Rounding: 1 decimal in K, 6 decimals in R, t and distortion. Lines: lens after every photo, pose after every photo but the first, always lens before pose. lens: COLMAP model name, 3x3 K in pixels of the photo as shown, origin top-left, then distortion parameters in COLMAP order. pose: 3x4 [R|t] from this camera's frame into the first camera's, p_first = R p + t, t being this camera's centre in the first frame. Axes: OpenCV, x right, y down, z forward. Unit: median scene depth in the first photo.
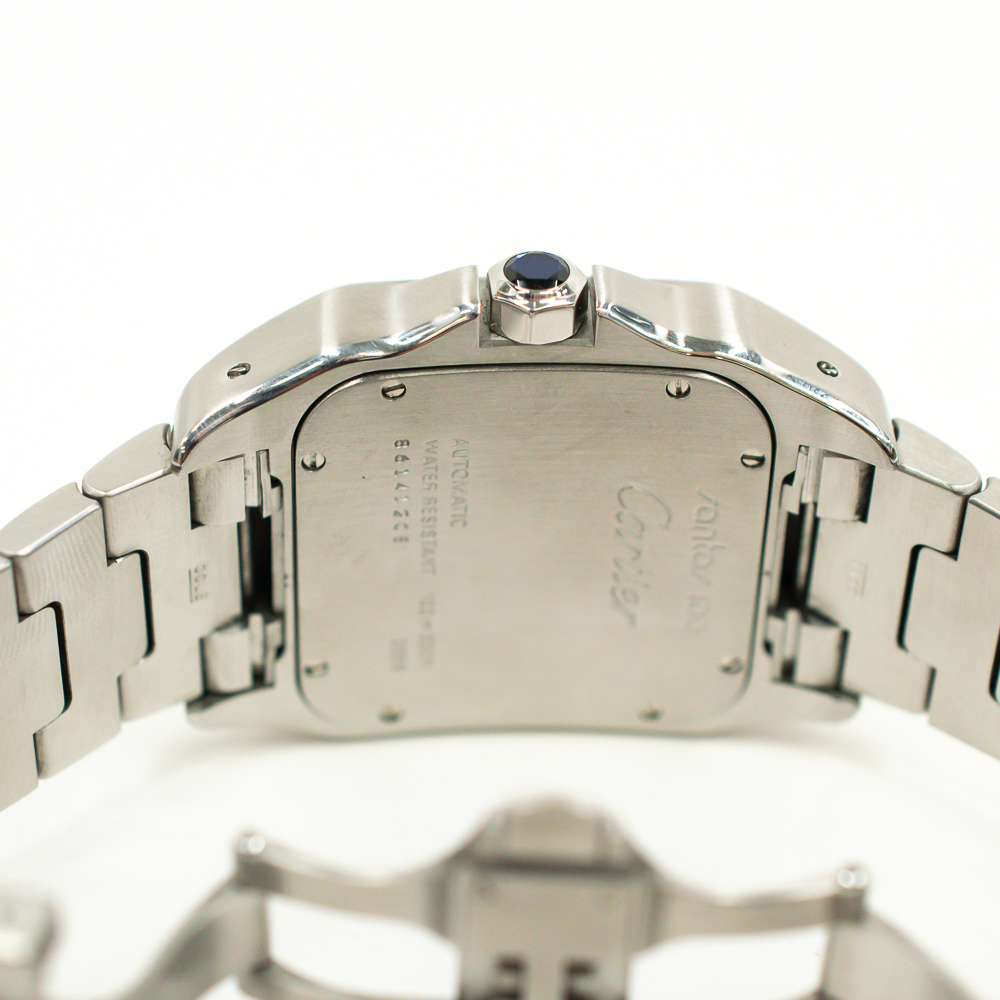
lens RADIAL K [[3091.3, 0, 500.0], [0, 3091.3, 500.0], [0, 0, 1]] dist [-0.020668, -0.424277]
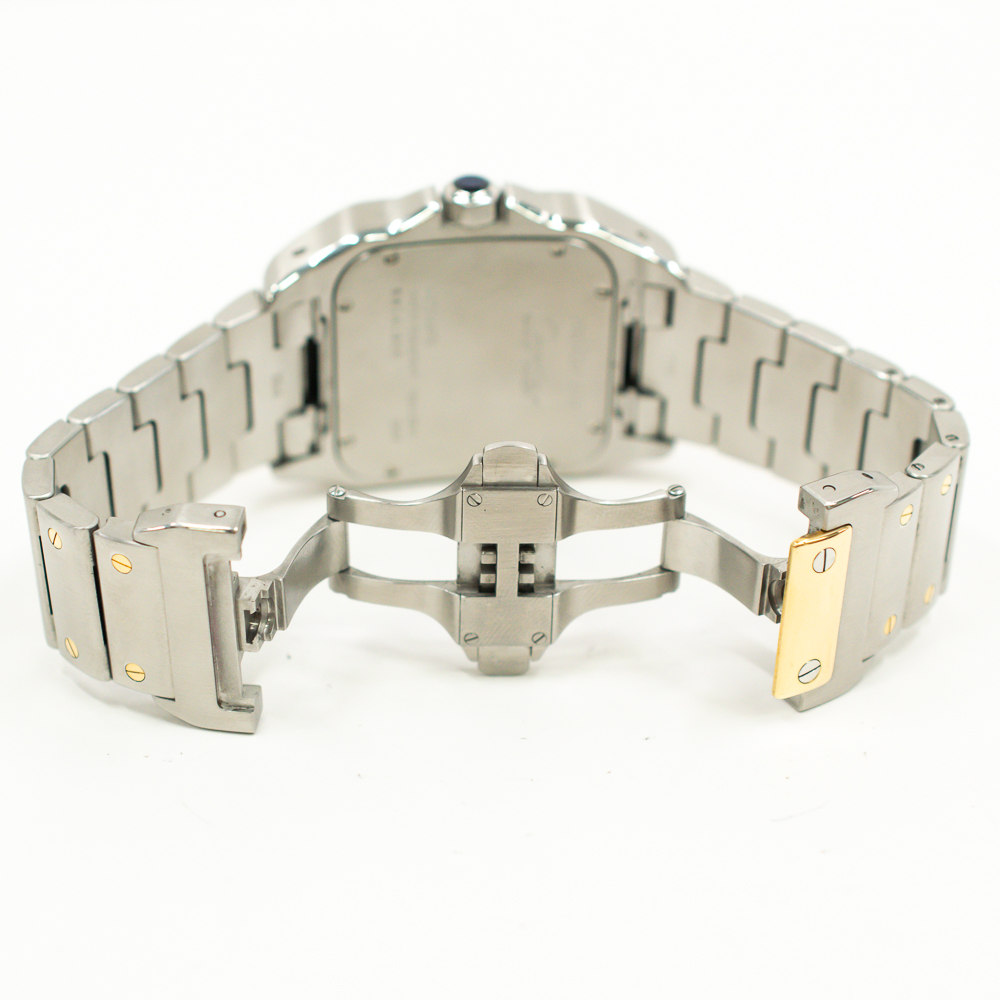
lens RADIAL K [[3091.3, 0, 500.0], [0, 3091.3, 500.0], [0, 0, 1]] dist [-0.020668, -0.424277]
pose [[0.996568, -0.053555, 0.063119, -0.087759], [0.057849, 0.995987, -0.068286, 0.212750], [-0.059209, 0.071704, 0.995667, -0.678792]]
